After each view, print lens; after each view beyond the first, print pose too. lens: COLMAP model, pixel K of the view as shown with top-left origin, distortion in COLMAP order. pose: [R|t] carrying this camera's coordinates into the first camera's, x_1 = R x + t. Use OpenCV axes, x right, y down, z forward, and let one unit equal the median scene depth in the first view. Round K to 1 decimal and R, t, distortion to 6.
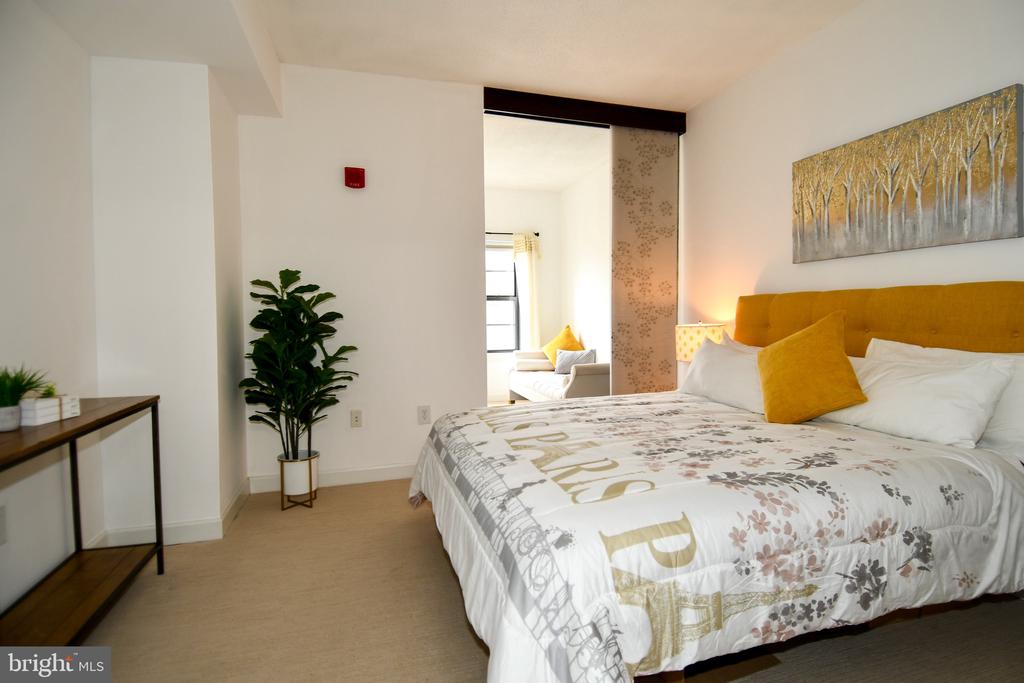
lens RADIAL K [[542.6, 0, 528.7], [0, 542.6, 335.3], [0, 0, 1]] dist [0.043293, -0.049629]
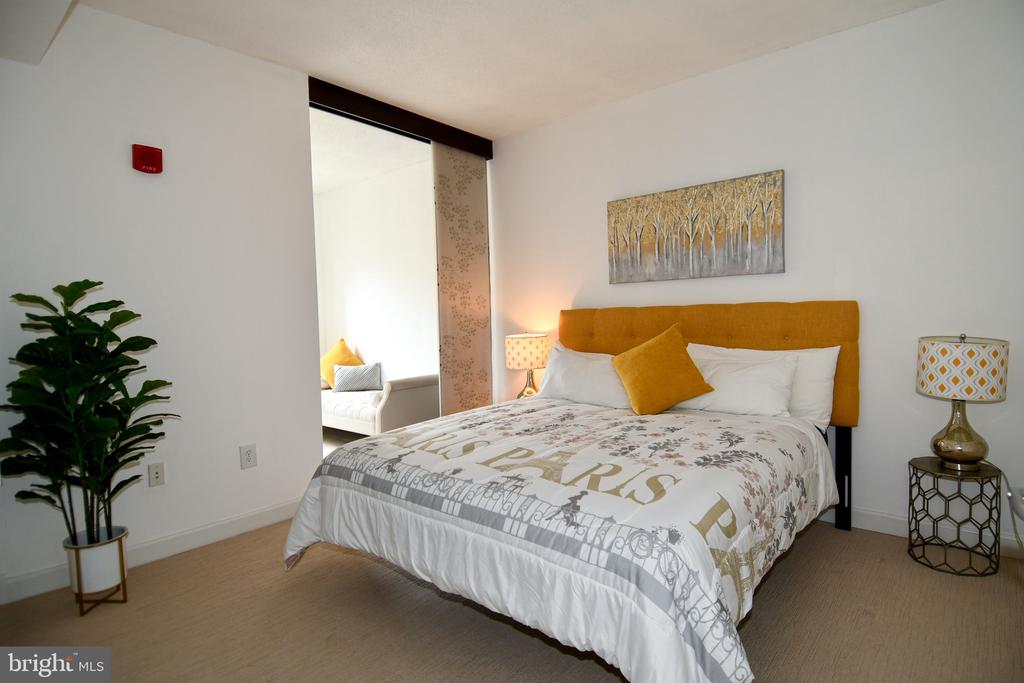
lens RADIAL K [[542.6, 0, 528.7], [0, 542.6, 335.3], [0, 0, 1]] dist [0.043293, -0.049629]
pose [[0.836088, -0.034511, 0.547509, -0.367154], [0.040103, 0.999194, 0.001742, -0.027579], [-0.547128, 0.020500, 0.836798, 0.088730]]
